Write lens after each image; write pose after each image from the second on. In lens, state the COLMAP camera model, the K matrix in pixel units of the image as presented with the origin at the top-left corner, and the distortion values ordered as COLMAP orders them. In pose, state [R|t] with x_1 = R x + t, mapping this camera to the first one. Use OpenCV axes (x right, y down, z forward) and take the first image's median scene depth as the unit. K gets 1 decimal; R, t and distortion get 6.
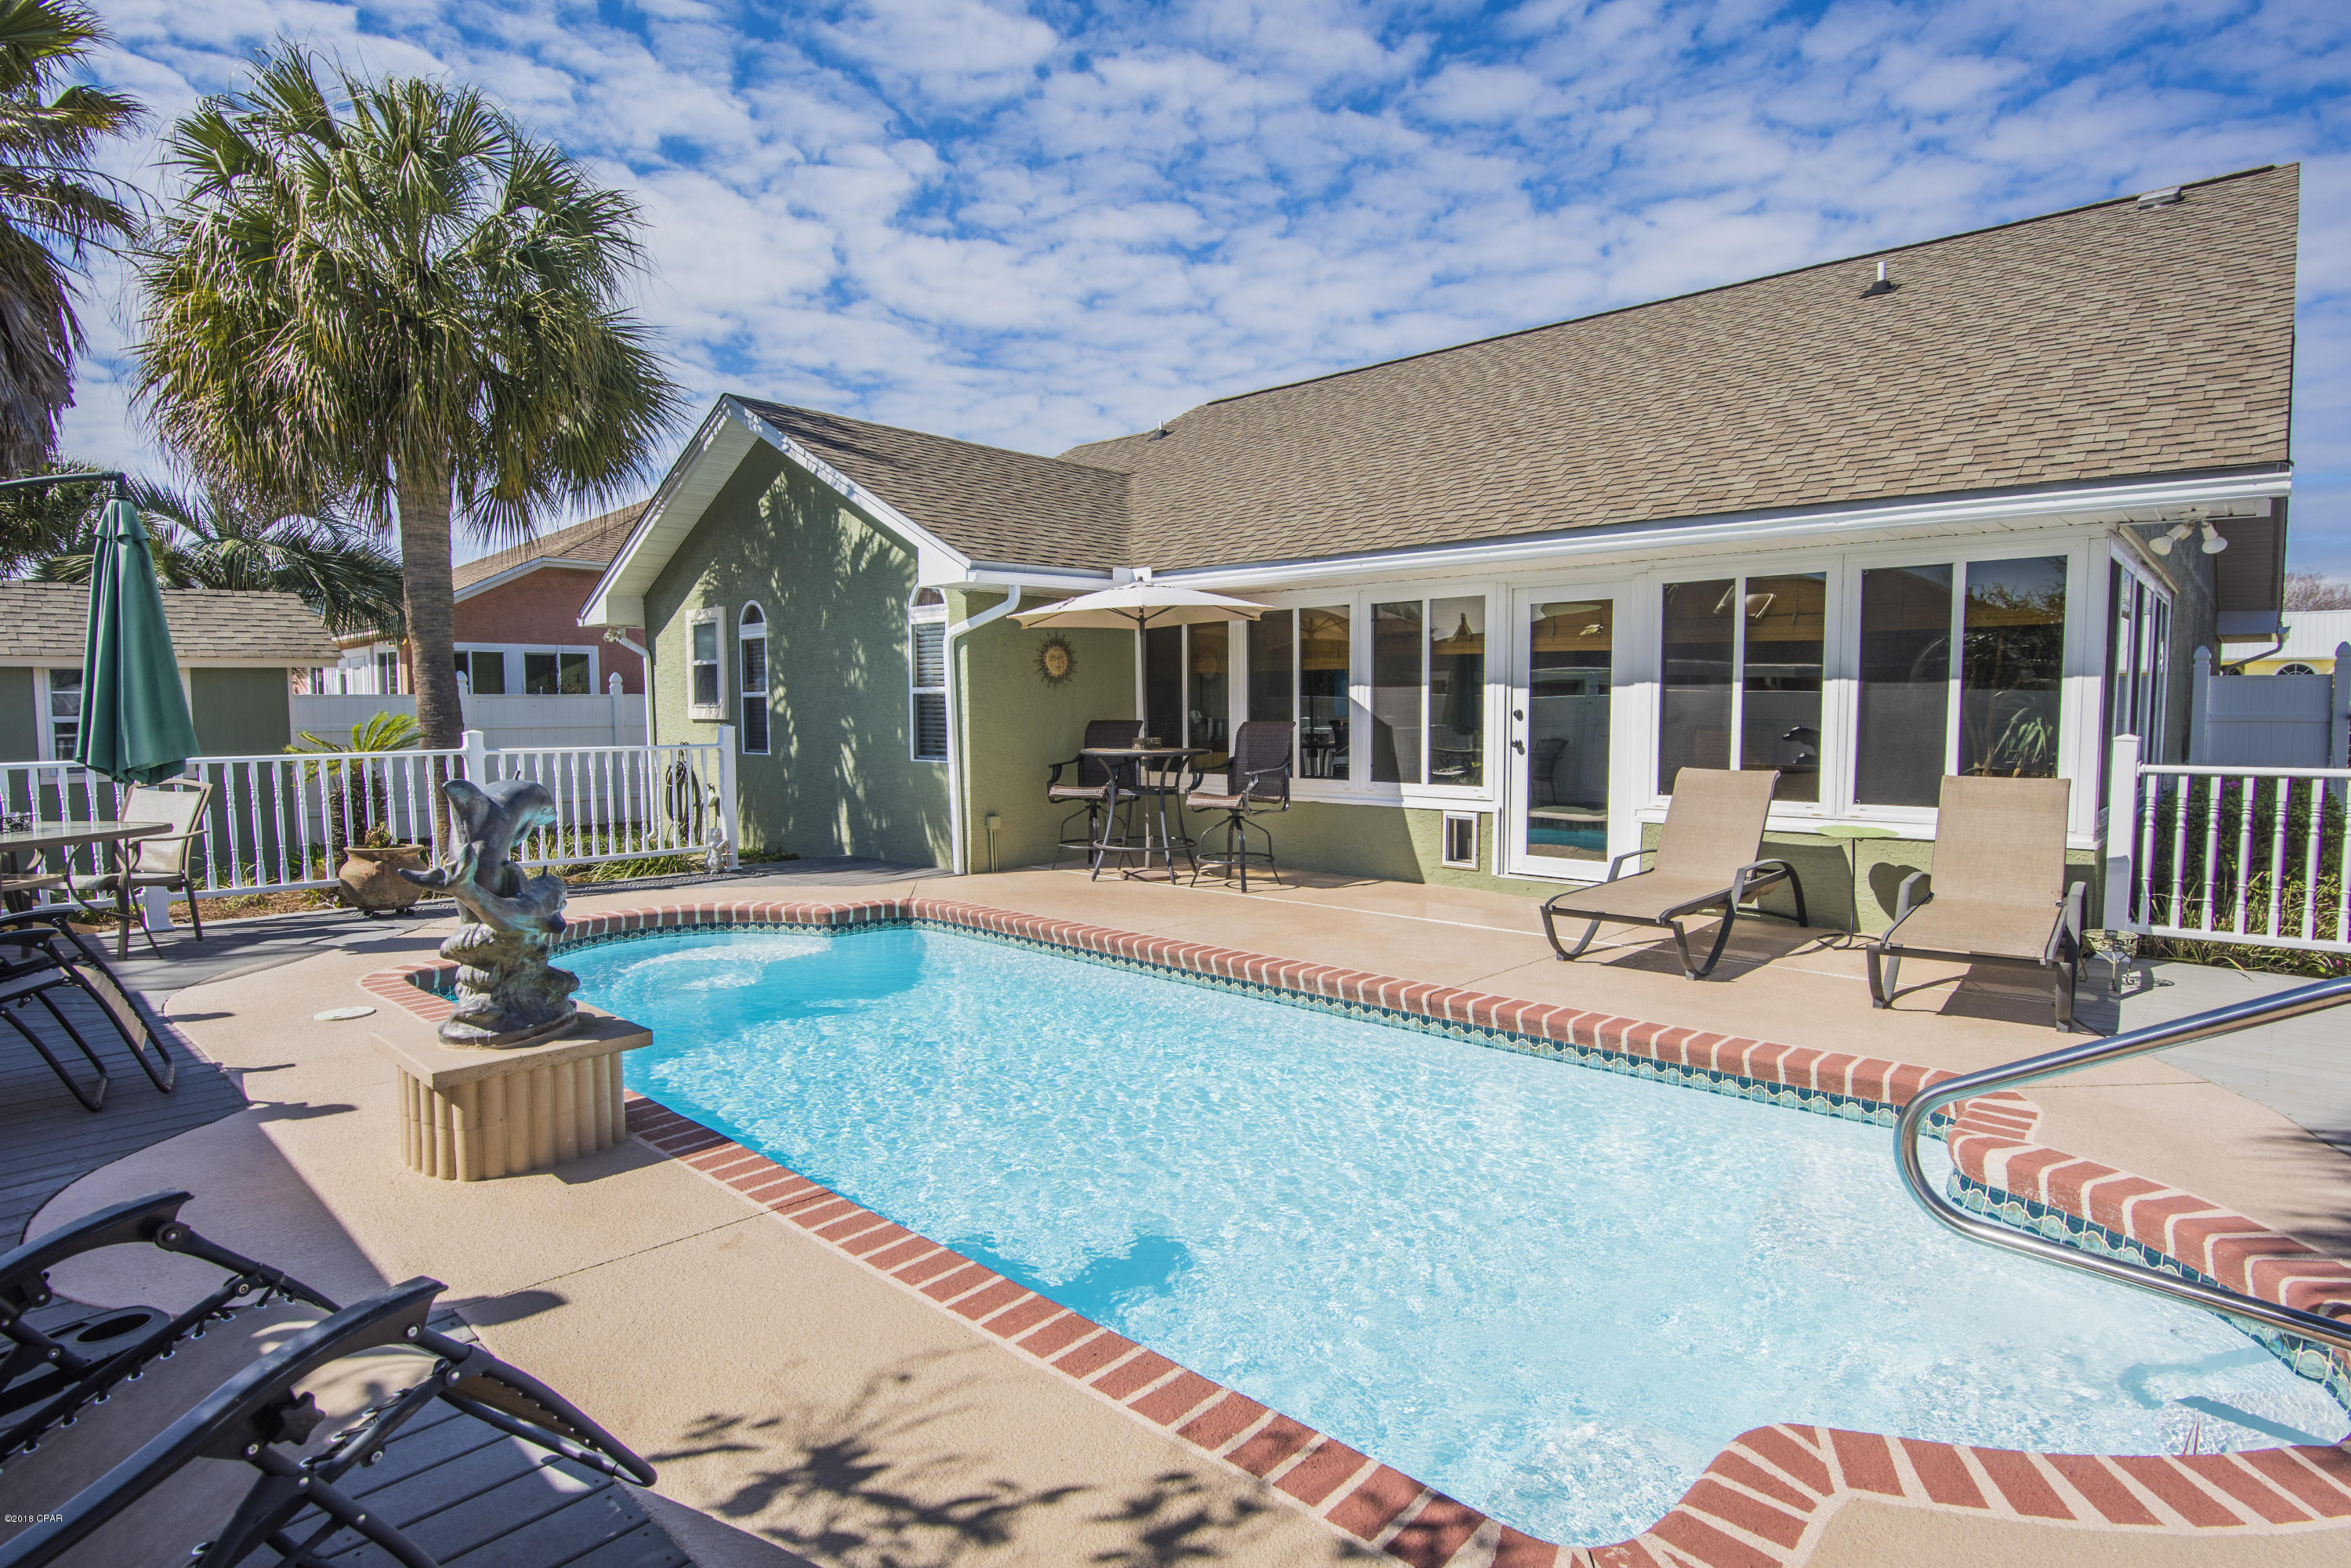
lens RADIAL K [[1191.1, 0, 1175.5], [0, 1191.1, 784.0], [0, 0, 1]] dist [-0.004224, -0.000384]
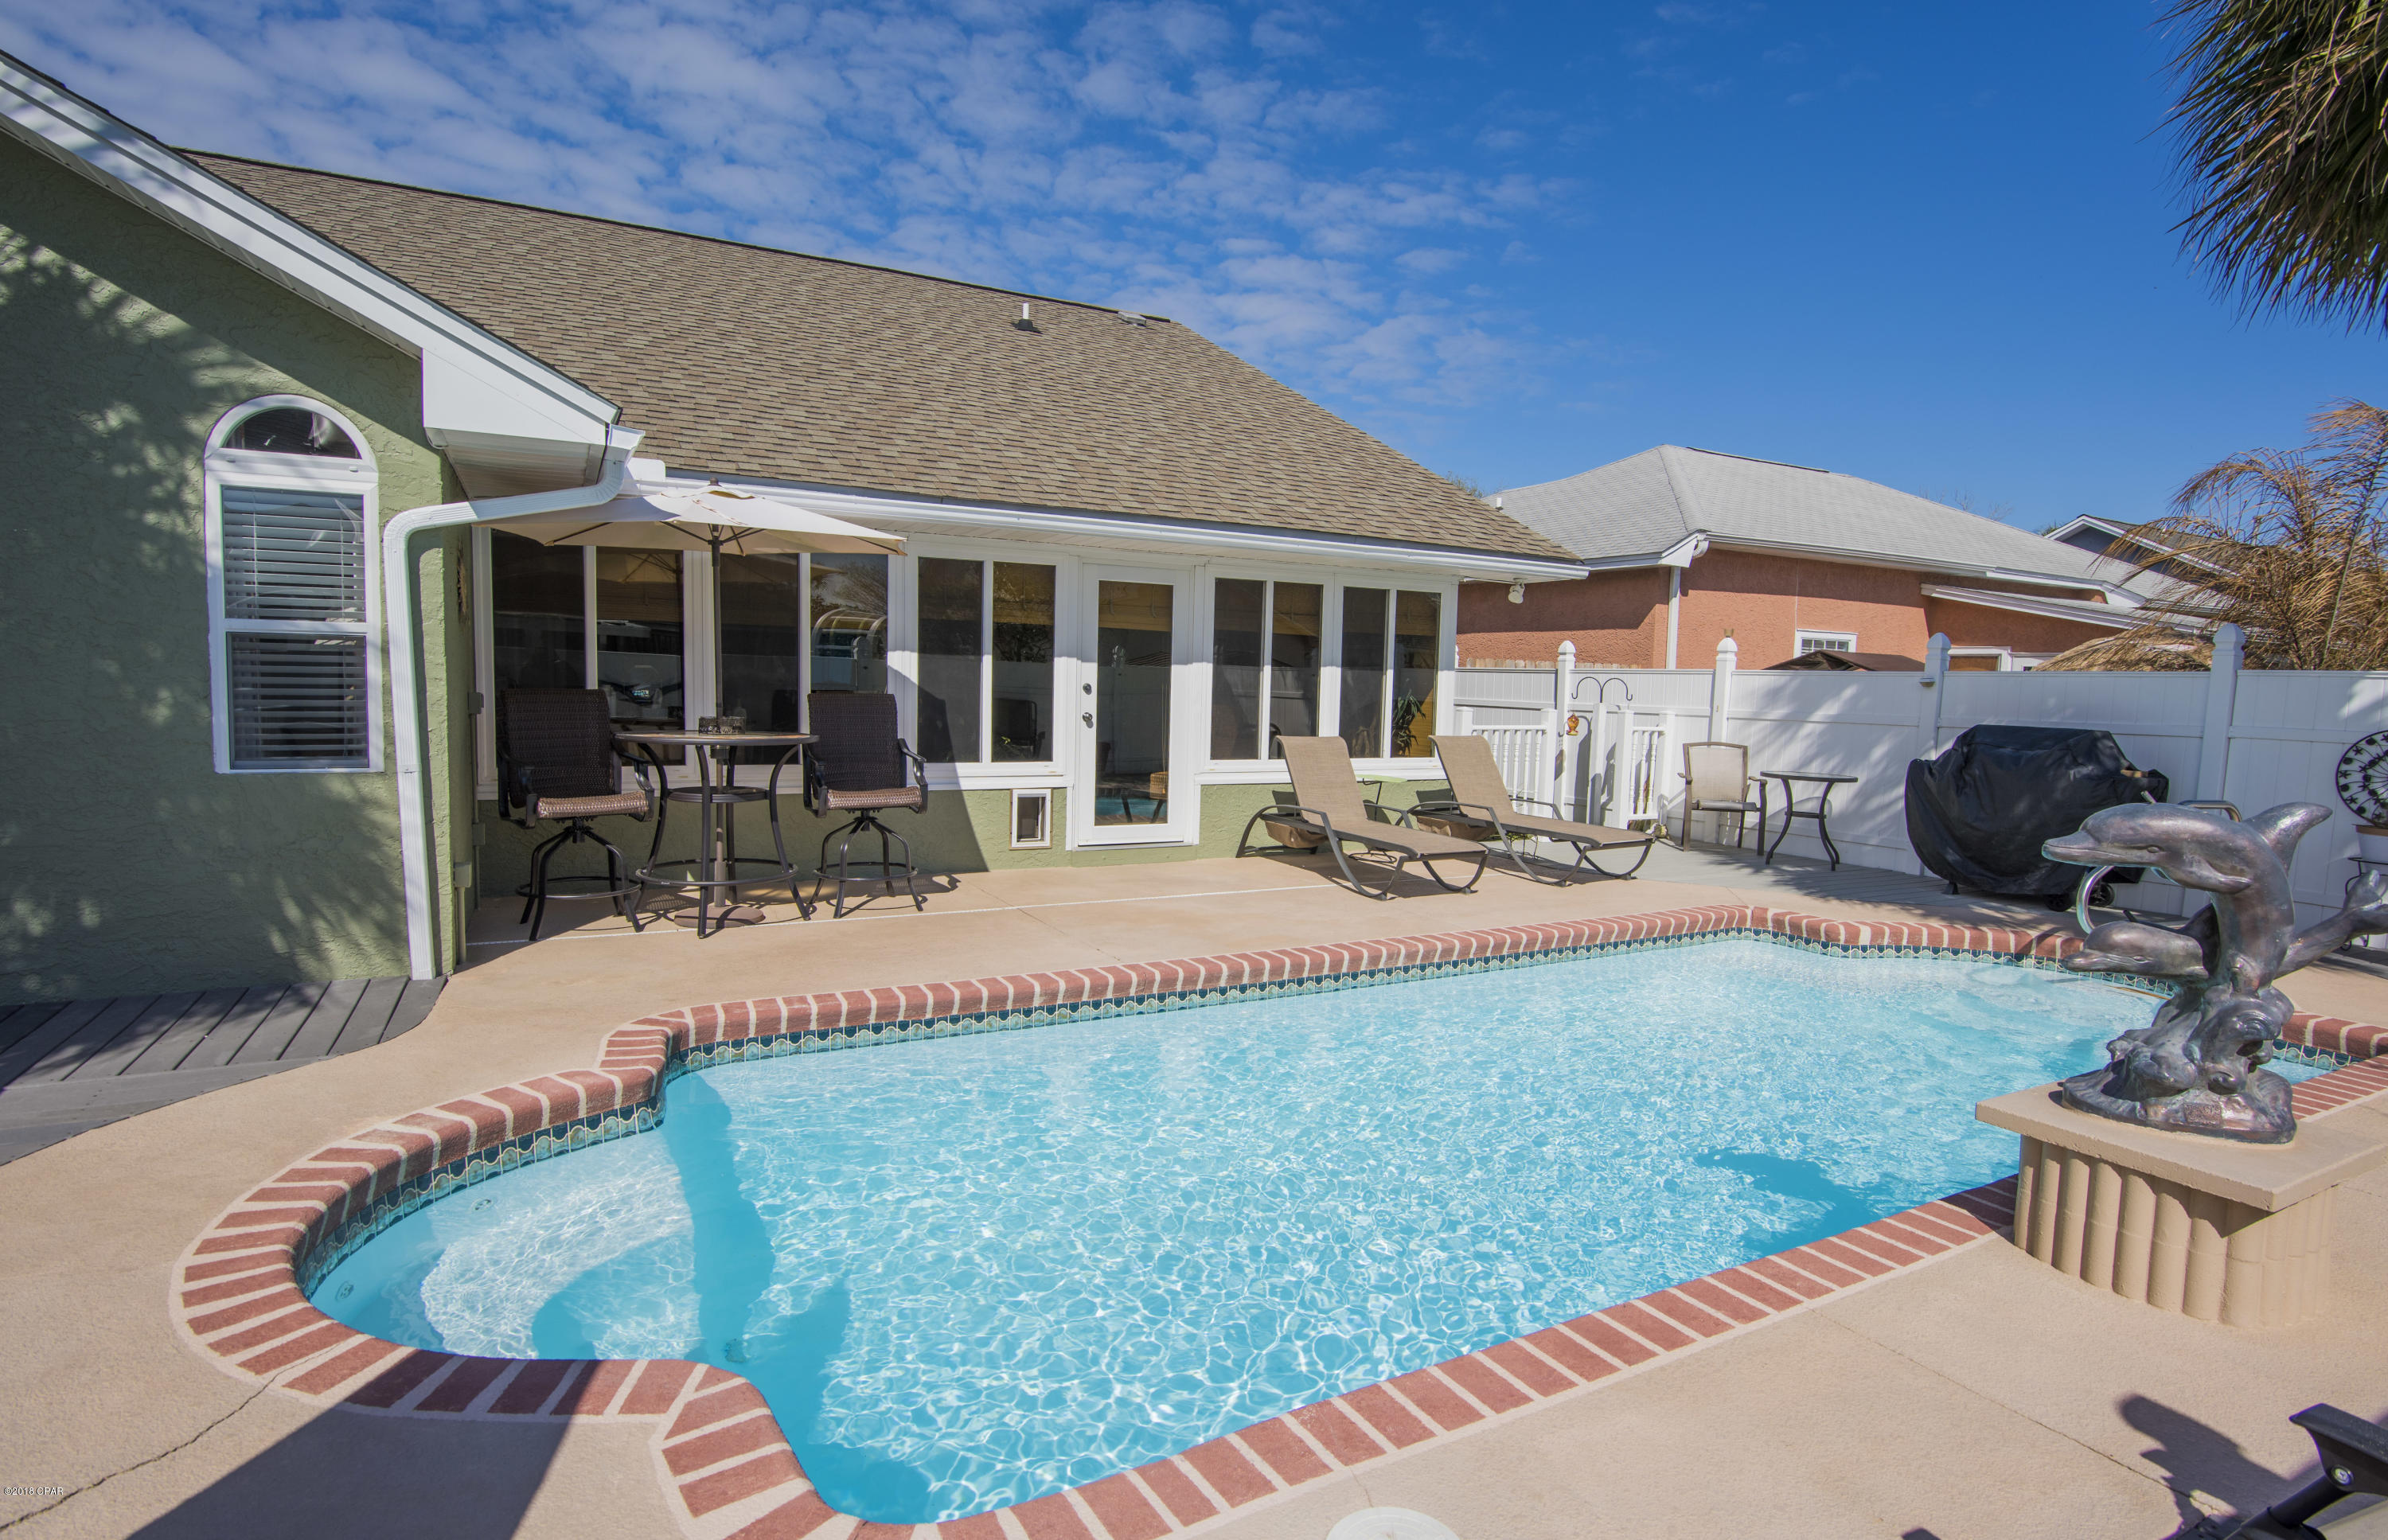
lens RADIAL K [[1194.5, 0, 1194.0], [0, 1194.5, 770.0], [0, 0, 1]] dist [-0.010038, 0.000978]
pose [[0.336153, -0.061118, 0.939822, -0.625599], [0.036436, 0.997989, 0.051868, -0.037398], [-0.941102, 0.016808, 0.337704, 0.560634]]
